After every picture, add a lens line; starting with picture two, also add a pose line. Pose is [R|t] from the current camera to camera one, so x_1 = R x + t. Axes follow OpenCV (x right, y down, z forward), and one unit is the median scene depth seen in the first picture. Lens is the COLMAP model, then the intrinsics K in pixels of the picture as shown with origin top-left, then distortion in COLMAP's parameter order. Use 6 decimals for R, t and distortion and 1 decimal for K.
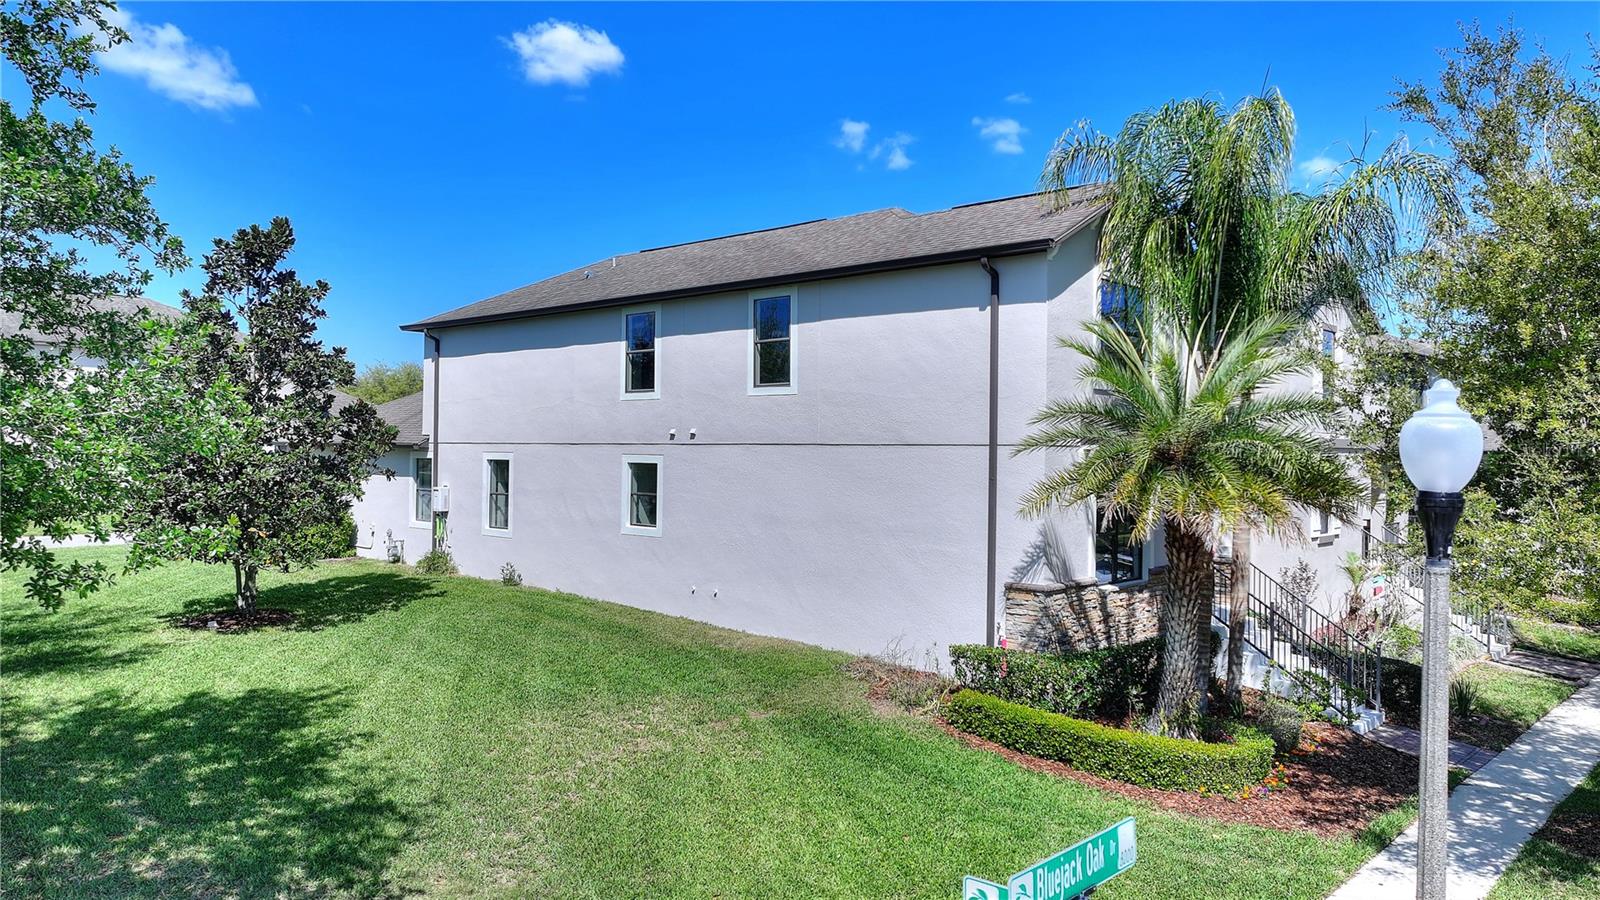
lens RADIAL K [[1110.0, 0, 803.1], [0, 1110.0, 452.2], [0, 0, 1]] dist [0.004781, 0.003813]
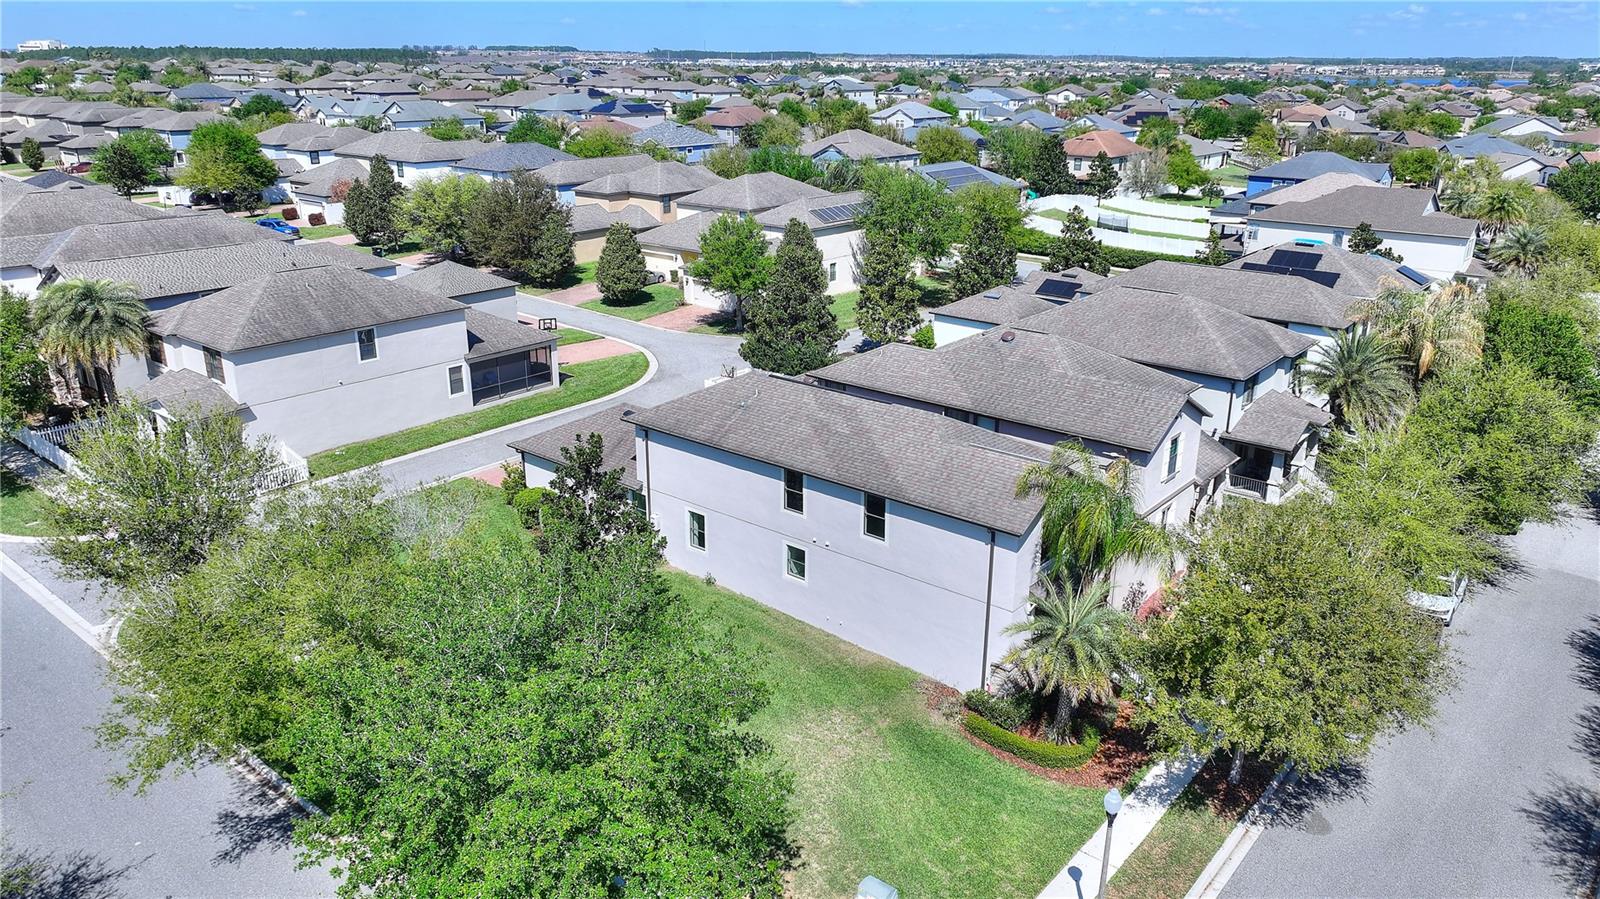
lens RADIAL K [[1110.0, 0, 798.7], [0, 1110.0, 448.5], [0, 0, 1]] dist [0.004781, 0.003813]
pose [[0.999063, -0.025404, 0.035039, -0.221757], [0.012000, 0.940464, 0.339682, -0.858027], [-0.041582, -0.338943, 0.939888, -0.758909]]
